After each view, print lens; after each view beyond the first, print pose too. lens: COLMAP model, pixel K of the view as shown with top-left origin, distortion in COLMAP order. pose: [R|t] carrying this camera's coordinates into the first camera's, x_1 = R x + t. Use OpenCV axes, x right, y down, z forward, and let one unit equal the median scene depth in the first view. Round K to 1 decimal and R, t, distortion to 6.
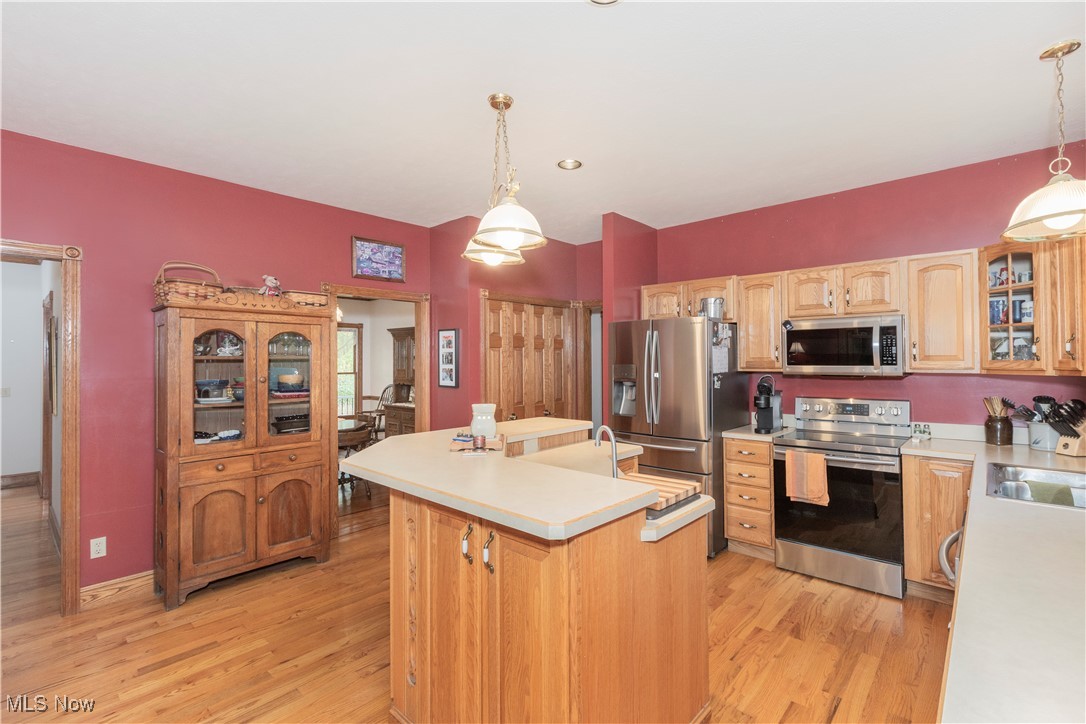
lens RADIAL K [[490.8, 0, 548.2], [0, 490.8, 361.3], [0, 0, 1]] dist [-0.011954, -0.000369]
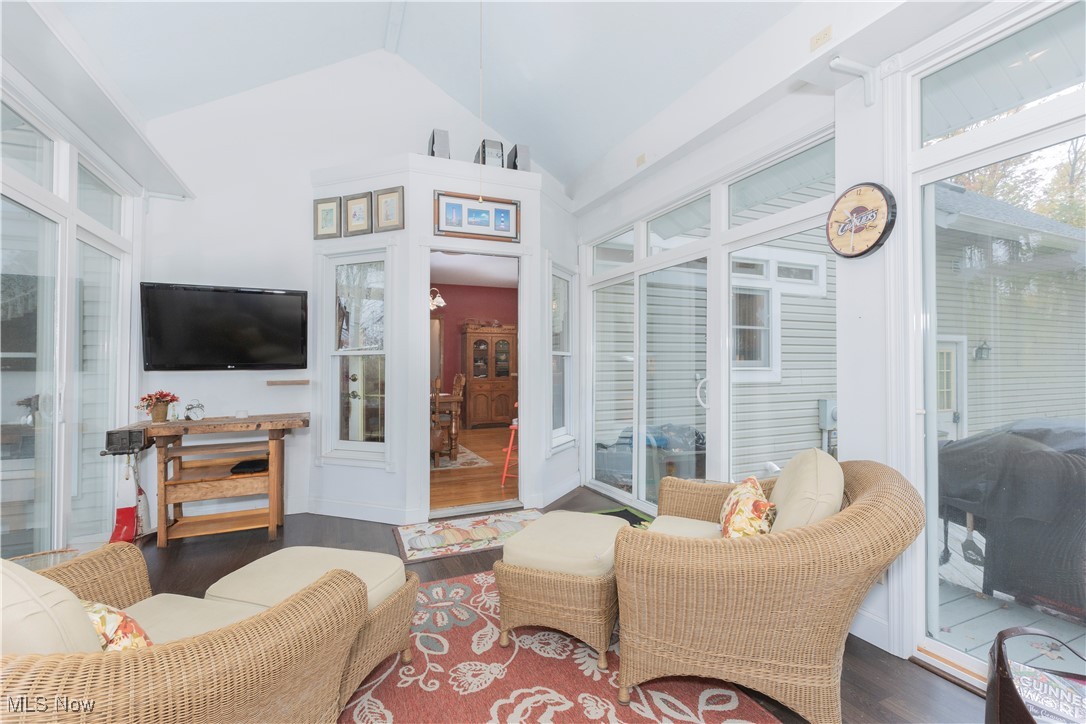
lens RADIAL K [[490.8, 0, 542.7], [0, 490.8, 358.3], [0, 0, 1]] dist [-0.011954, -0.000369]
pose [[0.904427, 0.000407, -0.426629, 0.907438], [-0.001753, 0.999995, -0.002762, 0.053586], [0.426625, 0.003246, 0.904423, -1.485467]]
